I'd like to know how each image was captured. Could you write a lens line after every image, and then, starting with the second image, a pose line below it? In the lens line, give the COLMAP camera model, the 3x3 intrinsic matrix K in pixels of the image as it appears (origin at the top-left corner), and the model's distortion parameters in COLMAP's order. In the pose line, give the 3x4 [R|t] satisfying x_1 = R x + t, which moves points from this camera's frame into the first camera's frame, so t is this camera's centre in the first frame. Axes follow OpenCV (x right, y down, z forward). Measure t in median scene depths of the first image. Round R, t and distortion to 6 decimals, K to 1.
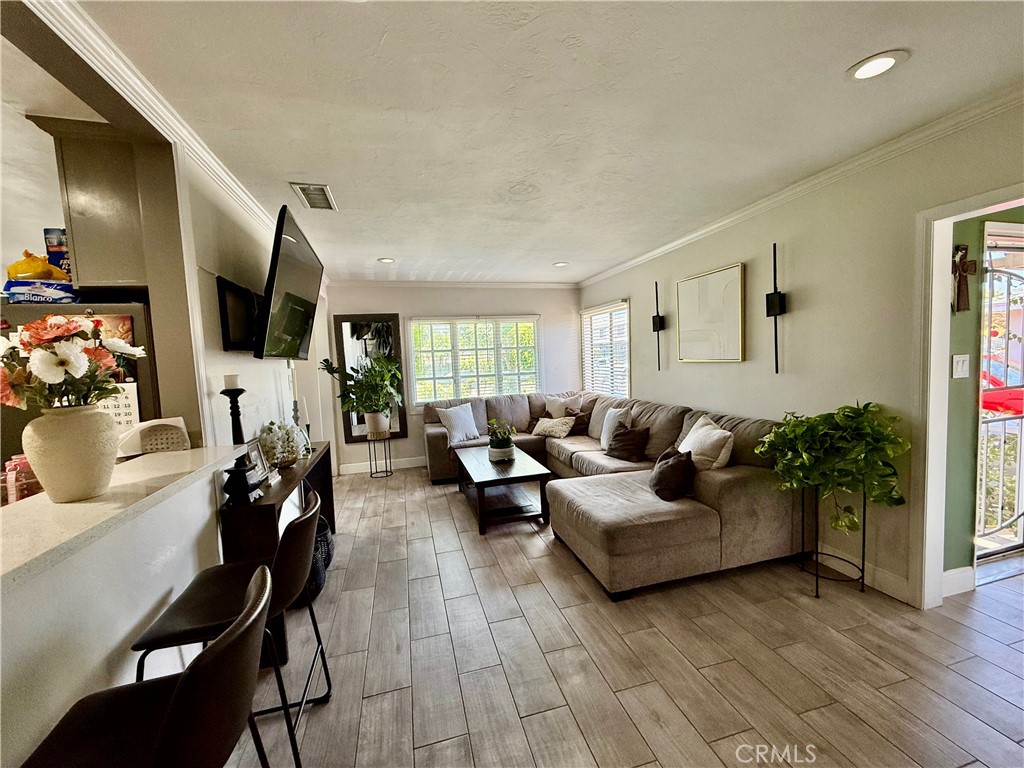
lens RADIAL K [[407.9, 0, 509.9], [0, 407.9, 386.4], [0, 0, 1]] dist [0.001072, 0.000279]
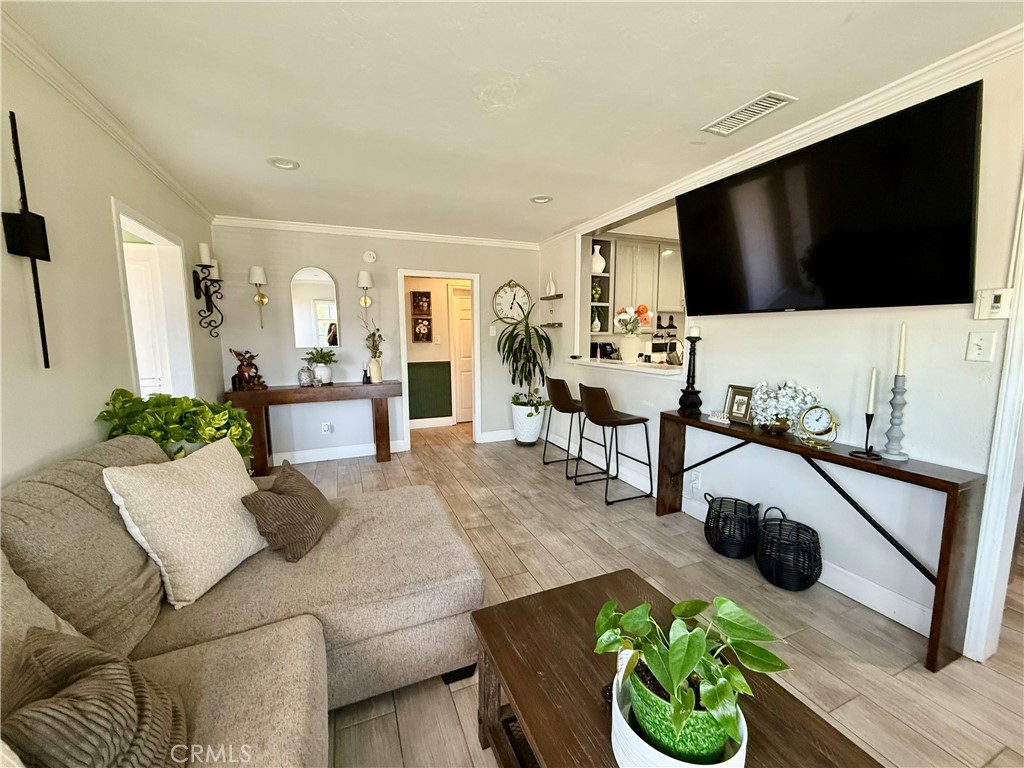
lens RADIAL K [[407.9, 0, 510.8], [0, 407.9, 383.6], [0, 0, 1]] dist [0.001072, 0.000279]
pose [[-0.990303, 0.061014, -0.124813, 0.067075], [0.035862, 0.980220, 0.194636, -0.054145], [0.134219, 0.188272, -0.972902, 0.930136]]
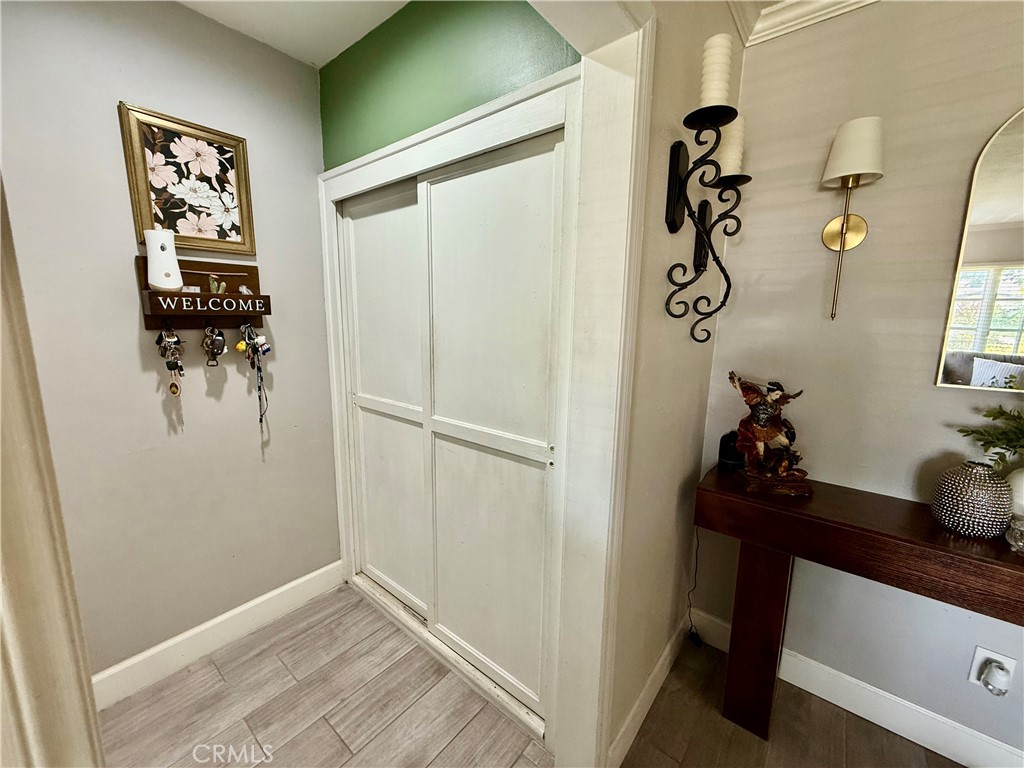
lens RADIAL K [[407.9, 0, 516.3], [0, 407.9, 382.6], [0, 0, 1]] dist [0.001072, 0.000279]
pose [[-0.592650, -0.104049, 0.798711, 0.351687], [0.065841, 0.982044, 0.176787, -0.042045], [-0.802765, 0.157361, -0.575158, 0.385258]]
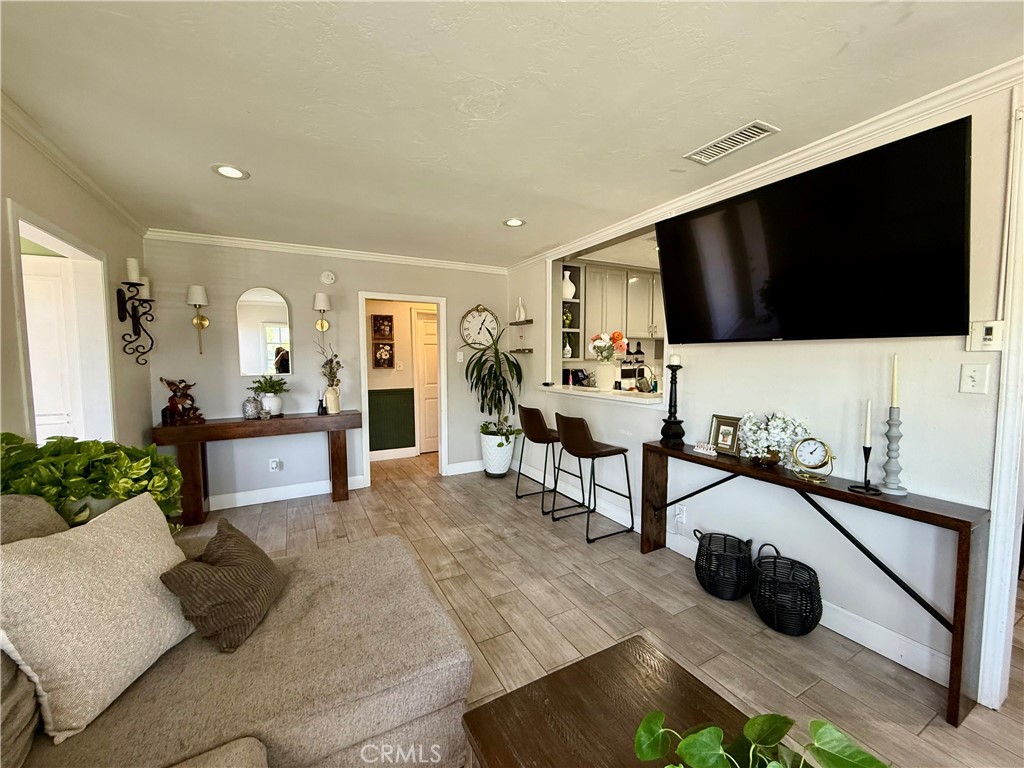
lens RADIAL K [[407.9, 0, 511.1], [0, 407.9, 383.3], [0, 0, 1]] dist [0.001072, 0.000279]
pose [[-0.972144, 0.059099, -0.226810, 0.082463], [0.027175, 0.989583, 0.141372, -0.058082], [0.232803, 0.131270, -0.963624, 0.883574]]
